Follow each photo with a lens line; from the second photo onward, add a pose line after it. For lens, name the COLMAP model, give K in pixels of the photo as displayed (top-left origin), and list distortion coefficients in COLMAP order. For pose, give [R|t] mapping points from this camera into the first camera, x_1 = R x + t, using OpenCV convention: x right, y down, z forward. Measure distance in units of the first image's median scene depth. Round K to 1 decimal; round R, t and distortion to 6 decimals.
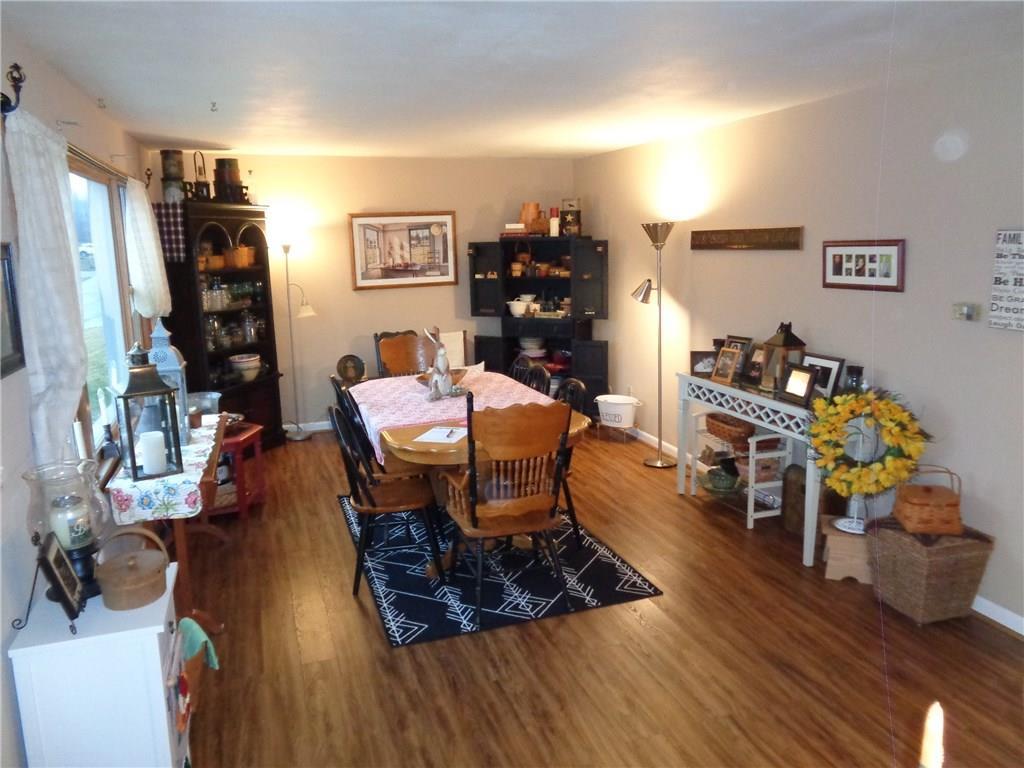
lens RADIAL K [[777.9, 0, 514.4], [0, 777.9, 383.6], [0, 0, 1]] dist [0.010084, 0.010385]
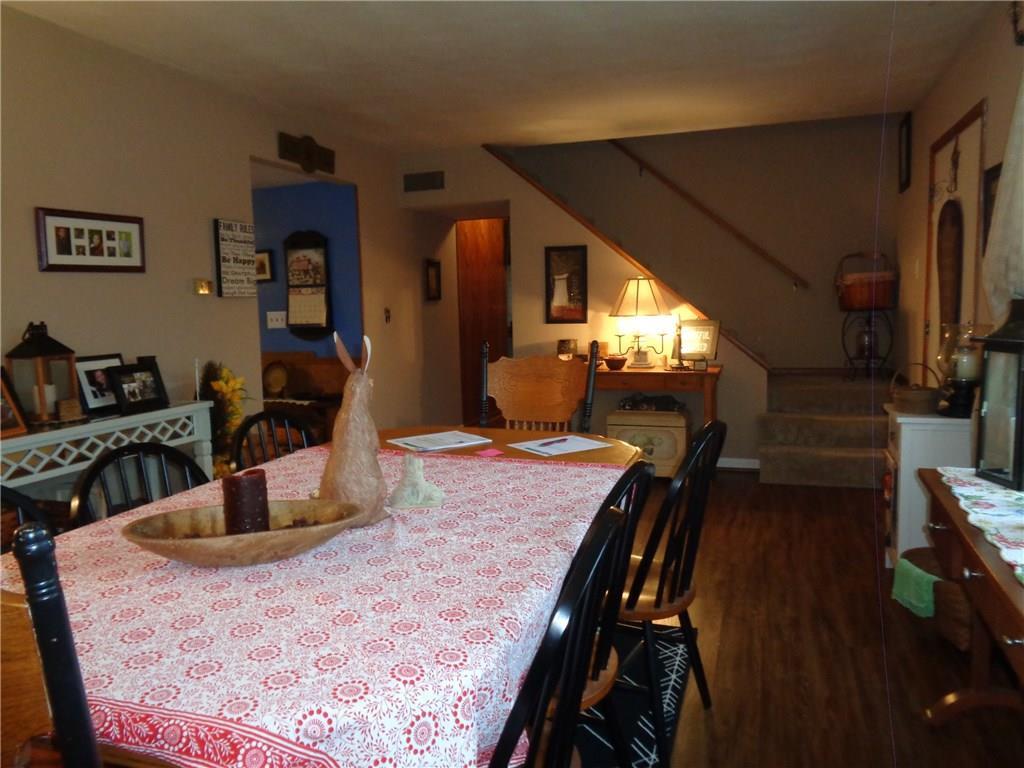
lens RADIAL K [[777.9, 0, 514.4], [0, 777.9, 383.6], [0, 0, 1]] dist [0.010084, 0.010385]
pose [[-0.797264, -0.027466, 0.603005, -0.432604], [0.152810, 0.957241, 0.245640, -0.145730], [-0.583968, 0.287985, -0.758977, 1.435090]]
